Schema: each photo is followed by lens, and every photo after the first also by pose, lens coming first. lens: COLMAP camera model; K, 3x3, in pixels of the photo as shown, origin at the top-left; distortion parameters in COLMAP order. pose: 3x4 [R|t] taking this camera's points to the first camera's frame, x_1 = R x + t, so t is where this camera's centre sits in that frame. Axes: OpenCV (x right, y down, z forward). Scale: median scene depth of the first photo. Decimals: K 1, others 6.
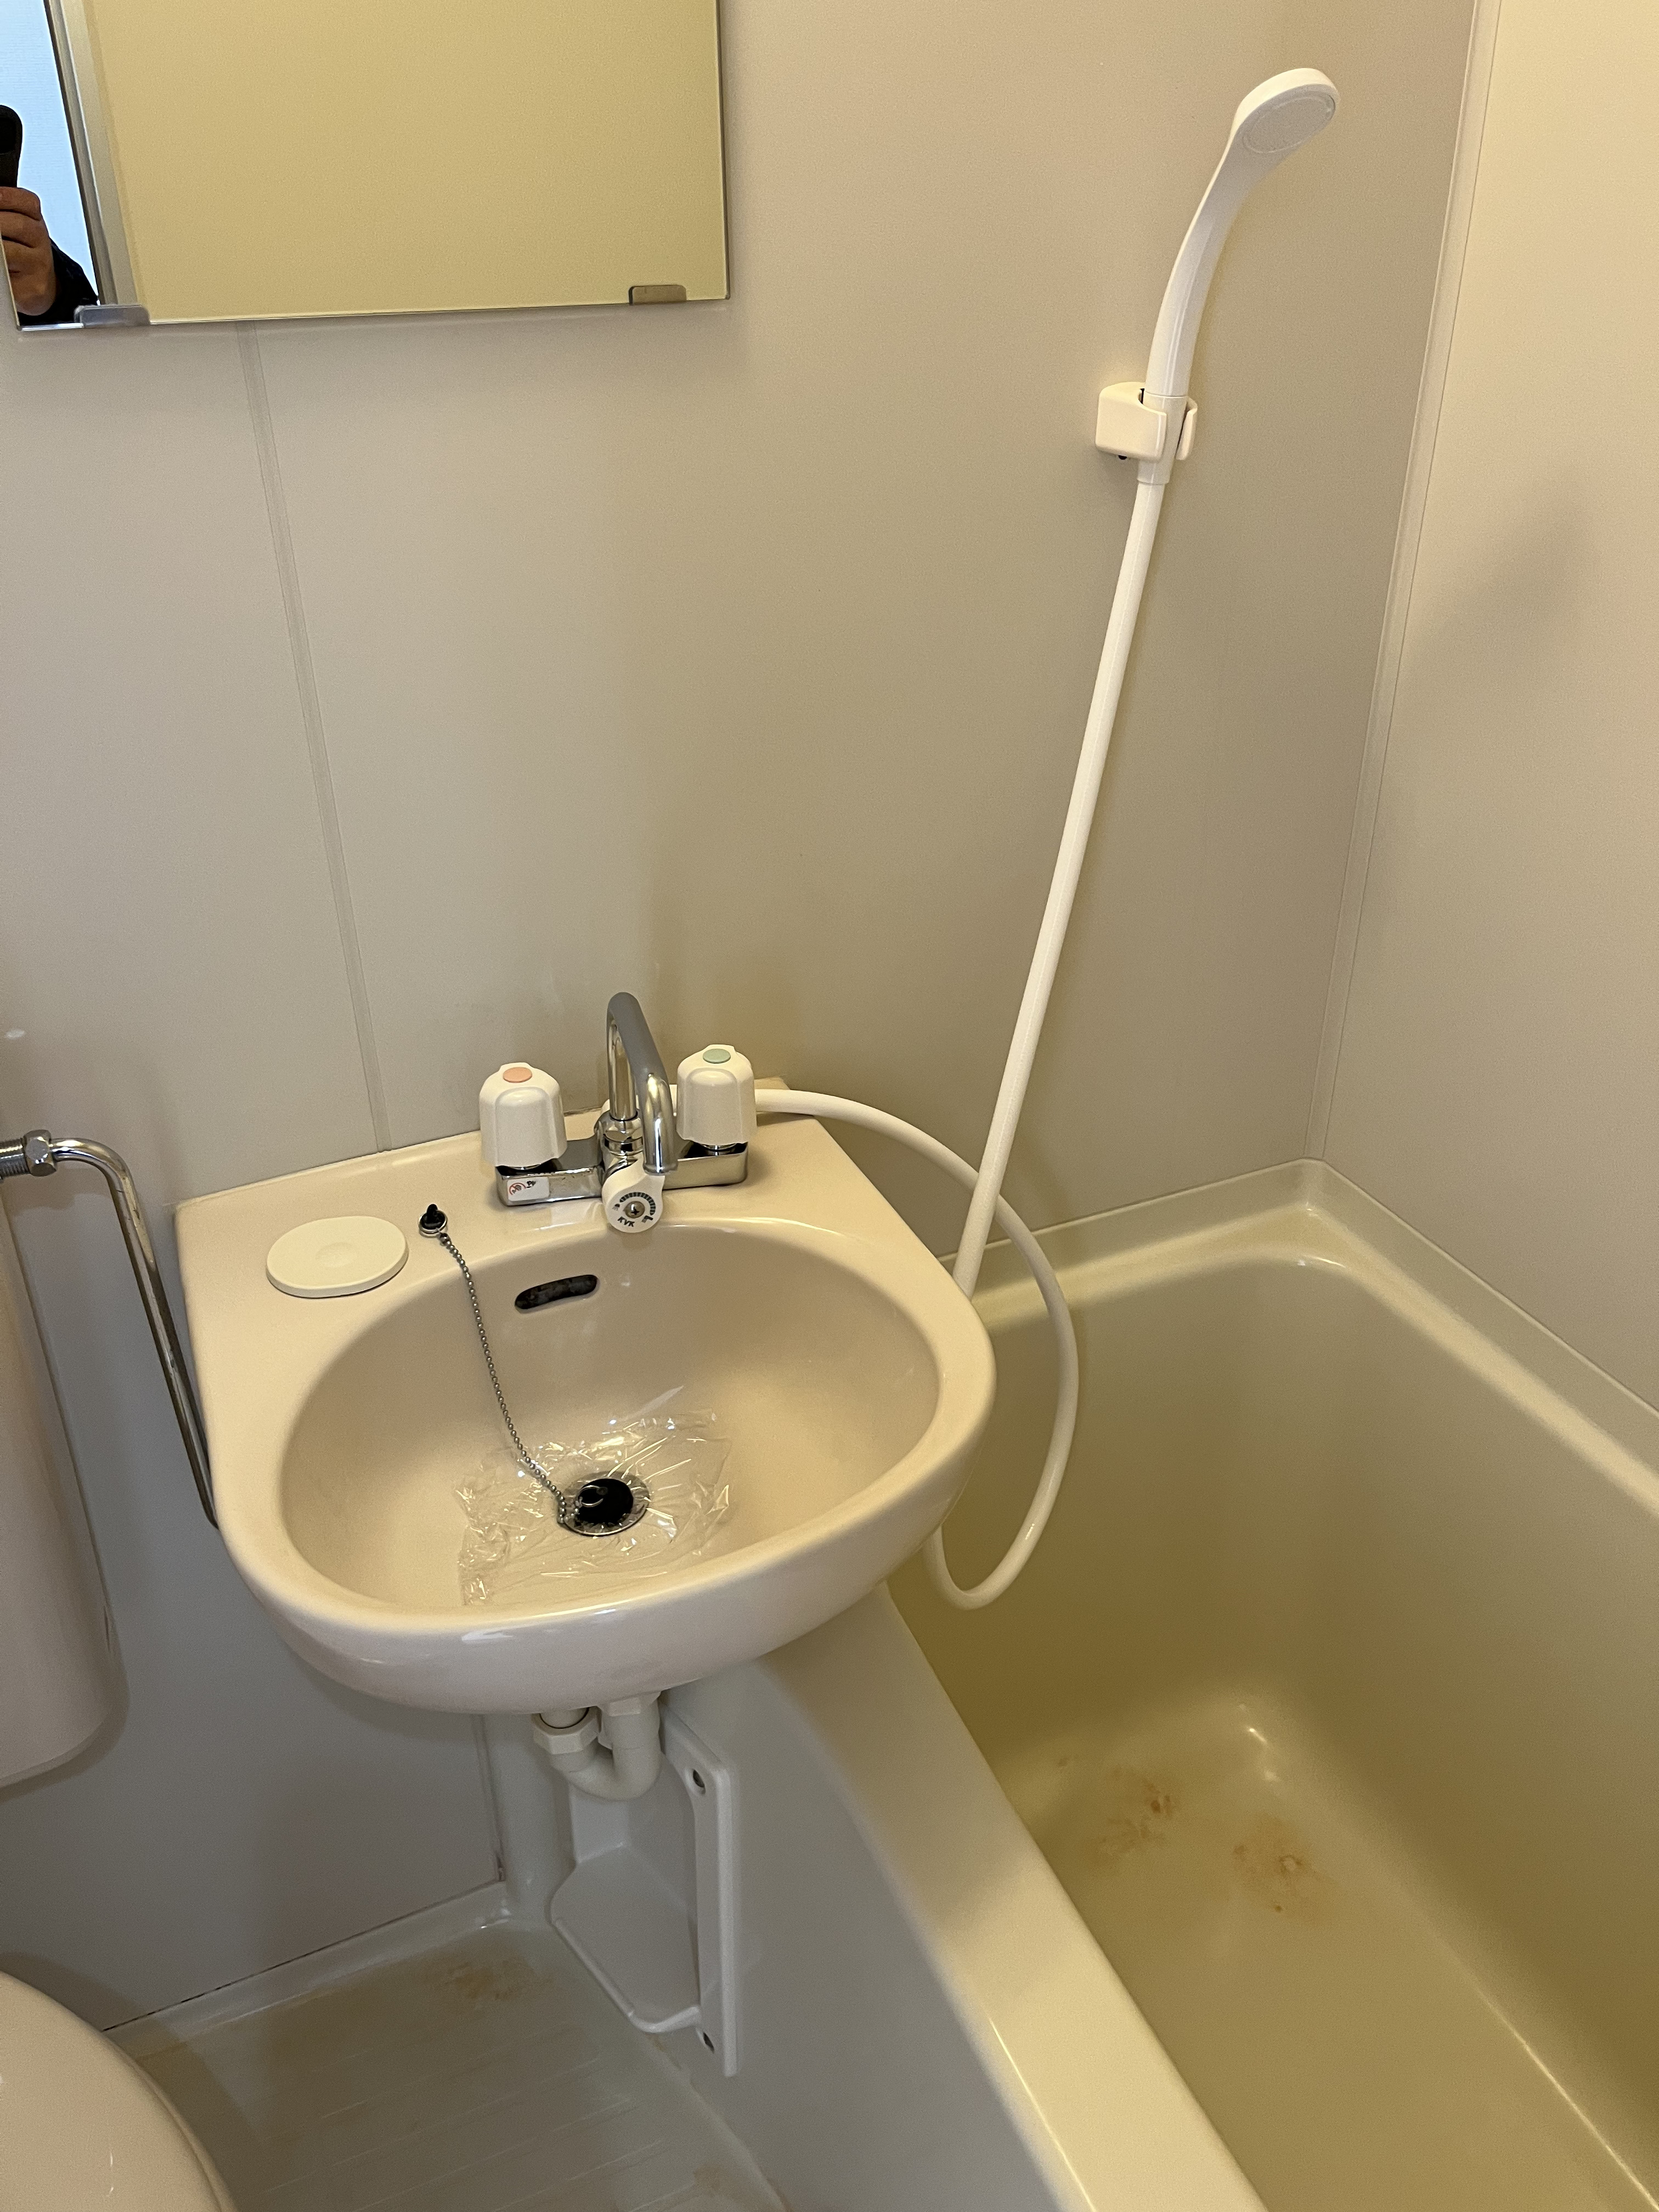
lens RADIAL K [[1683.8, 0, 827.3], [0, 1683.8, 1093.1], [0, 0, 1]] dist [0.057157, -0.061508]
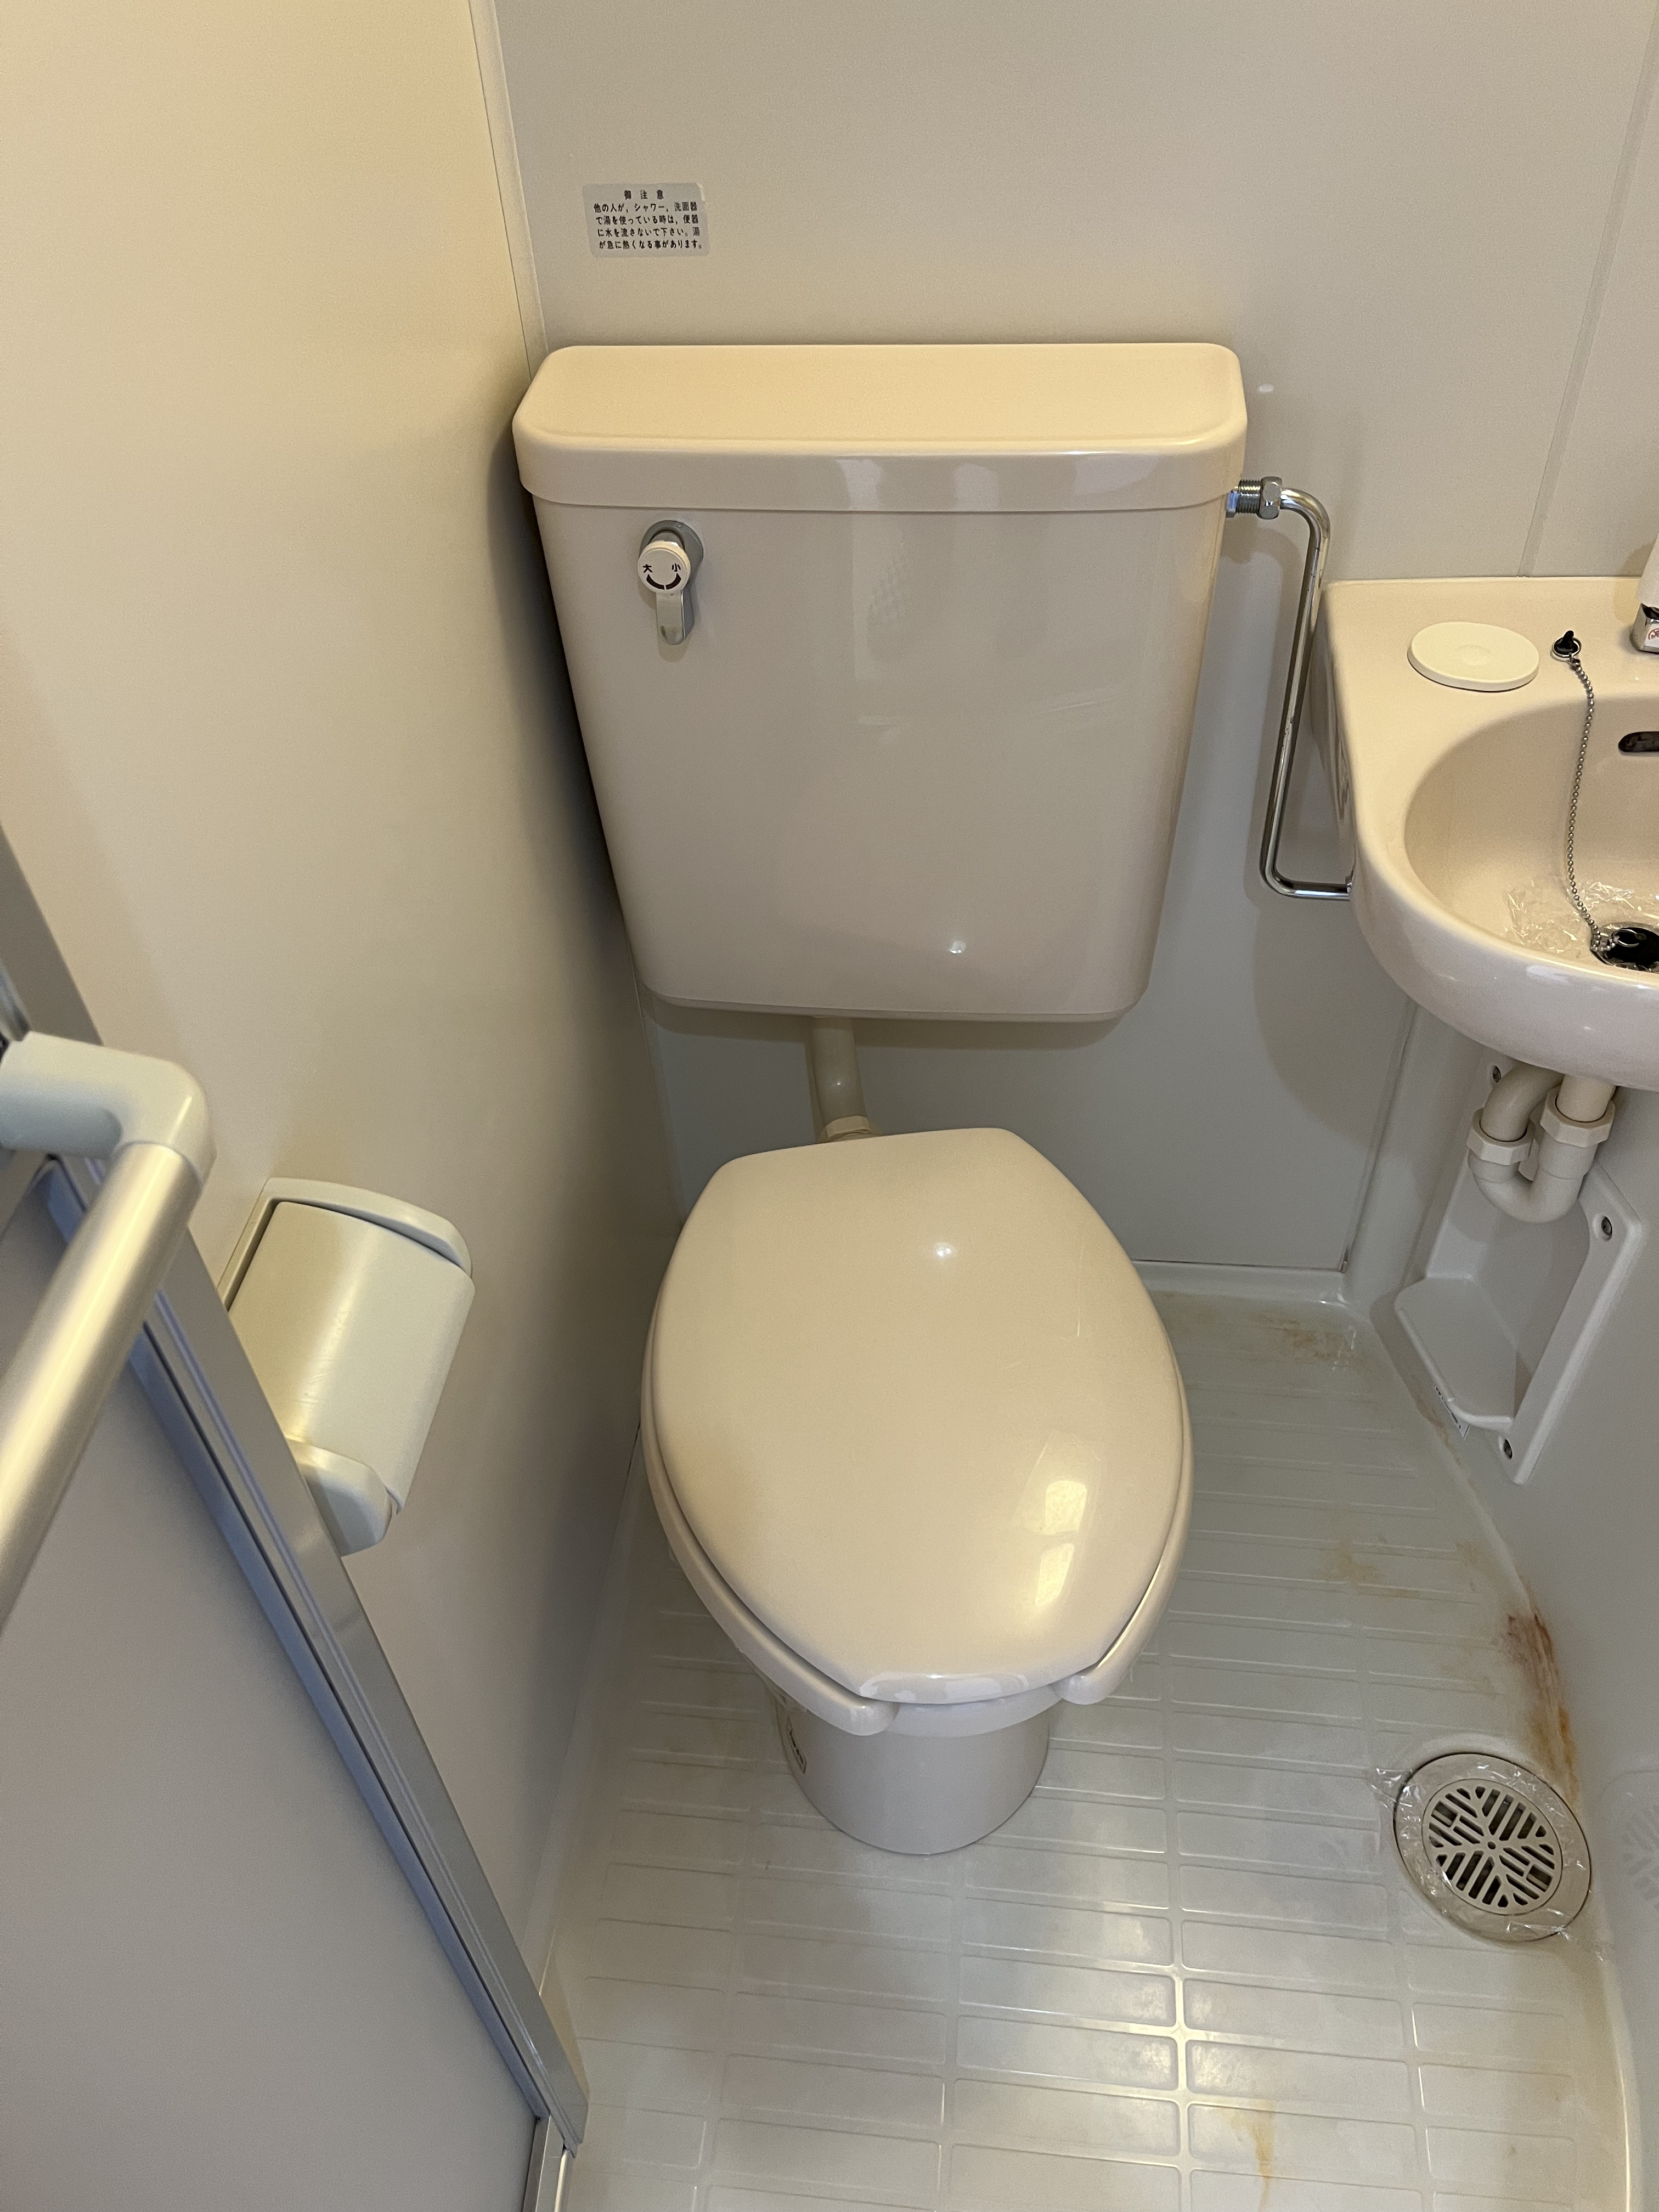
lens RADIAL K [[1683.8, 0, 827.3], [0, 1683.8, 1093.1], [0, 0, 1]] dist [0.057157, -0.061508]
pose [[0.865015, 0.326488, -0.380991, -0.134234], [-0.217611, 0.928319, 0.301446, 0.113492], [0.452099, -0.177847, 0.874057, -0.191044]]
